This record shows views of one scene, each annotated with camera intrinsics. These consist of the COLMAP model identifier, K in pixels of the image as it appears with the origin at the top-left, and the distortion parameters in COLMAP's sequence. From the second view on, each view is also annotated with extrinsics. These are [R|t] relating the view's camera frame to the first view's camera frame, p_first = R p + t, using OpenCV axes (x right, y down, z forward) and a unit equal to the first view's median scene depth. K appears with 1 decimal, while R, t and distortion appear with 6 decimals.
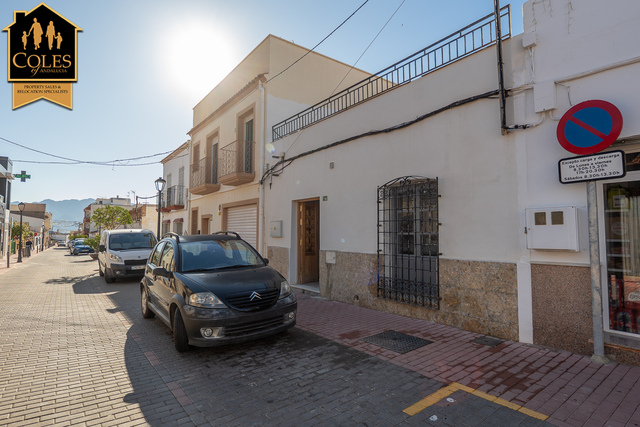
lens RADIAL K [[334.4, 0, 321.6], [0, 334.4, 211.4], [0, 0, 1]] dist [-0.011427, -0.000828]
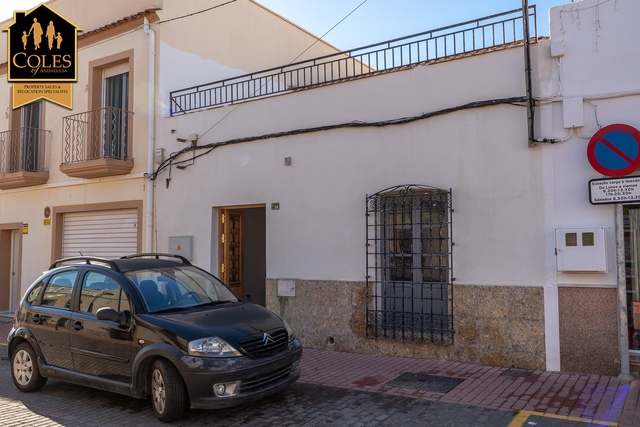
lens RADIAL K [[533.3, 0, 319.3], [0, 533.3, 213.7], [0, 0, 1]] dist [-0.014417, 0.008681]
pose [[0.944079, 0.017420, 0.329260, -0.451033], [-0.015452, 0.999844, -0.008592, -0.024061], [-0.329358, 0.003023, 0.944200, -0.180323]]
